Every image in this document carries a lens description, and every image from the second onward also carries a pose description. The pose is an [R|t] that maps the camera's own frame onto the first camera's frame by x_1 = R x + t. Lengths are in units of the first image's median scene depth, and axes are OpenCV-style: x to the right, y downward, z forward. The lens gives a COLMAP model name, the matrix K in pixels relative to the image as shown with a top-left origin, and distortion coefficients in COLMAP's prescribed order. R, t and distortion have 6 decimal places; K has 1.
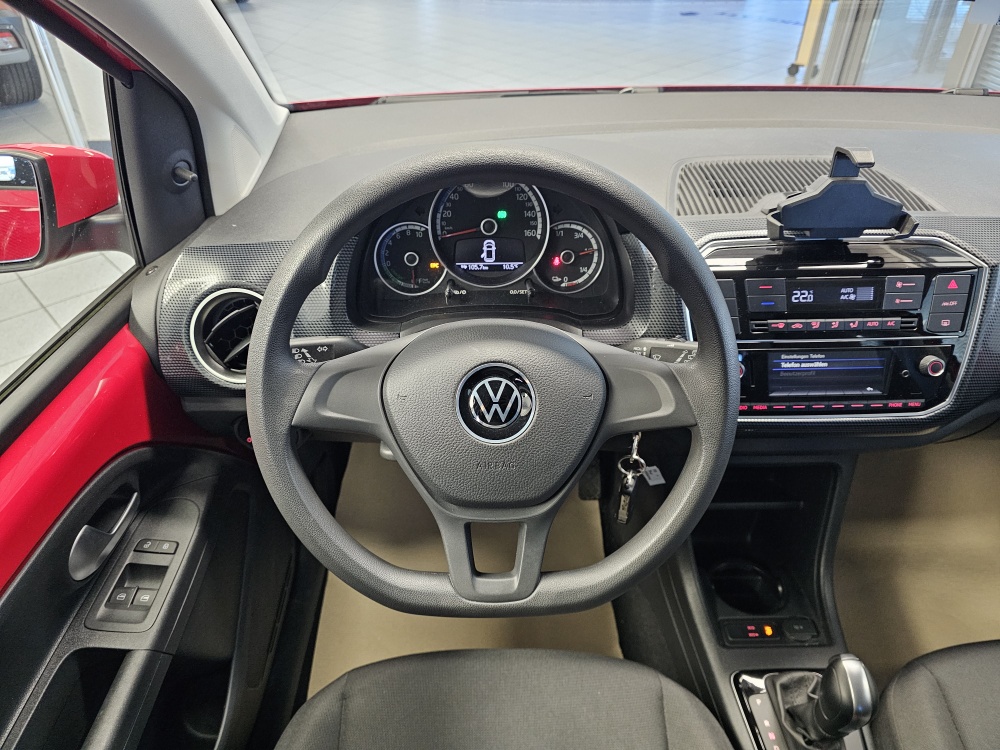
lens RADIAL K [[679.4, 0, 500.4], [0, 679.4, 363.4], [0, 0, 1]] dist [0.060662, -0.047651]
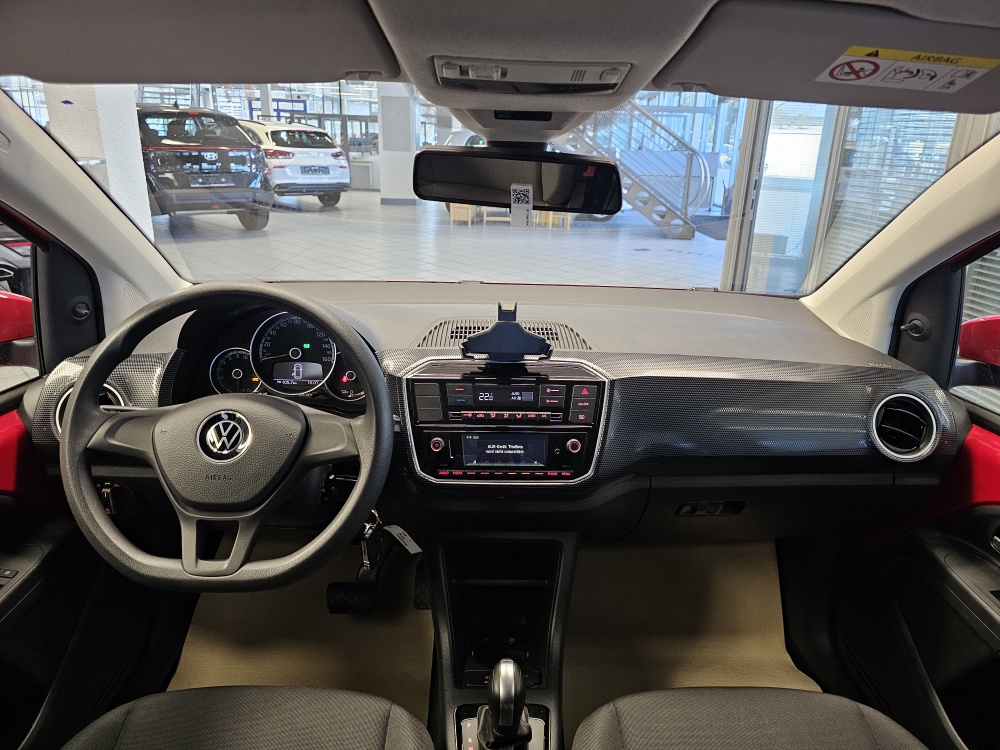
lens RADIAL K [[679.4, 0, 512.9], [0, 679.4, 369.7], [0, 0, 1]] dist [0.060662, -0.047651]
pose [[0.999633, 0.025331, 0.009600, 0.482263], [-0.021446, 0.956542, -0.290803, 0.270340], [-0.016549, 0.290491, 0.956735, -0.414830]]
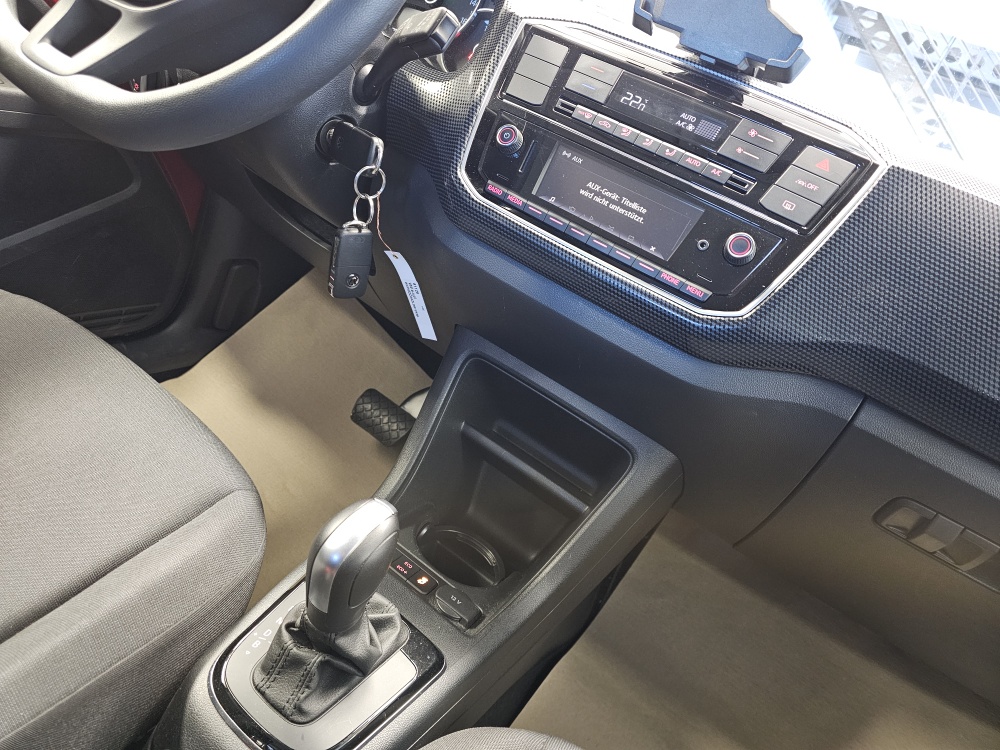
lens RADIAL K [[679.4, 0, 494.1], [0, 679.4, 370.5], [0, 0, 1]] dist [0.060662, -0.047651]
pose [[0.787678, 0.503642, -0.354835, 0.742535], [-0.583726, 0.794301, -0.168372, 0.365795], [0.197047, 0.339749, 0.919643, 0.358859]]
